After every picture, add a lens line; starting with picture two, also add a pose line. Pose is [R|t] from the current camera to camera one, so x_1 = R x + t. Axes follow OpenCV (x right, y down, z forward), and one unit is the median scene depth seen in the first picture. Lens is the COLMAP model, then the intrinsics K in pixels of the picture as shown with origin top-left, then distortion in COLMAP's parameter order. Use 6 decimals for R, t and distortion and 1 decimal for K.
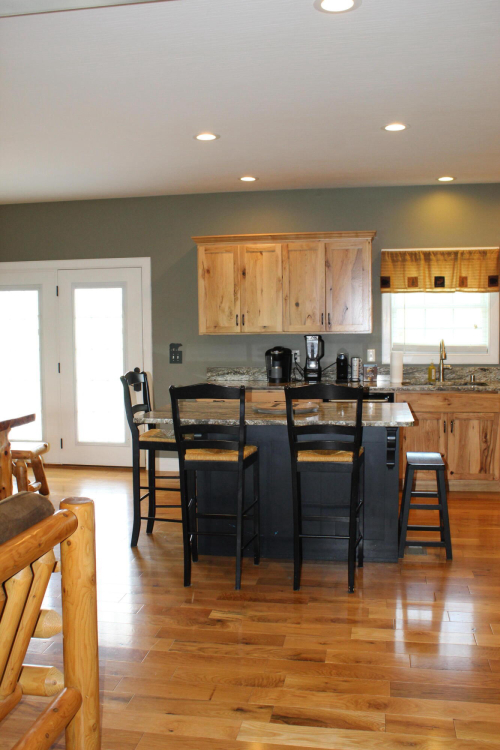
lens RADIAL K [[711.6, 0, 250.0], [0, 711.6, 375.0], [0, 0, 1]] dist [-0.108875, 0.014609]
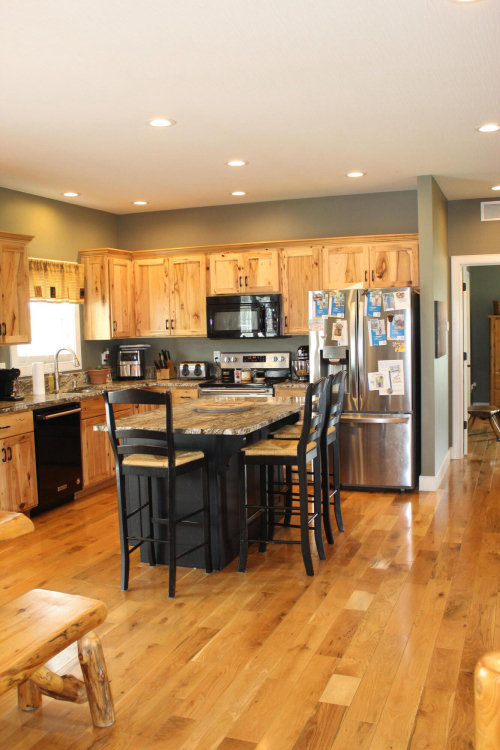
lens RADIAL K [[711.6, 0, 250.0], [0, 711.6, 375.0], [0, 0, 1]] dist [-0.108875, 0.014609]
pose [[0.181656, -0.066429, 0.981116, -0.720137], [0.100987, 0.993701, 0.048583, -0.035160], [-0.978163, 0.090255, 0.187221, 0.564478]]
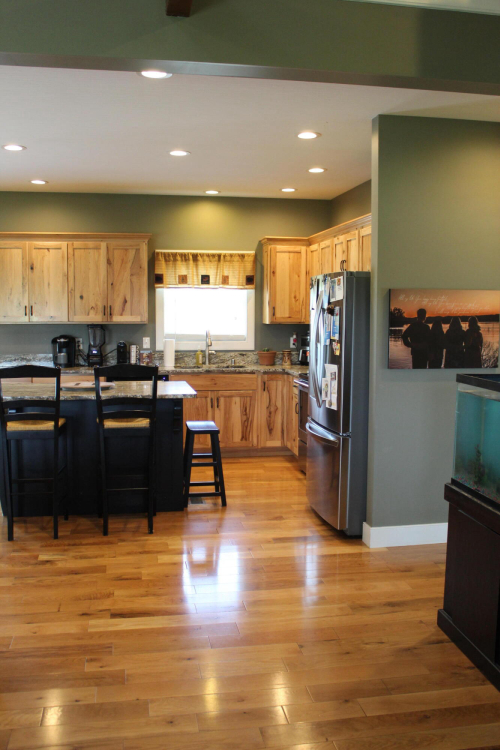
lens RADIAL K [[711.6, 0, 250.0], [0, 711.6, 375.0], [0, 0, 1]] dist [-0.108875, 0.014609]
pose [[0.938919, -0.015721, 0.343780, -0.071666], [0.011671, 0.999836, 0.013849, 0.010872], [-0.343941, -0.008991, 0.938948, -0.136873]]
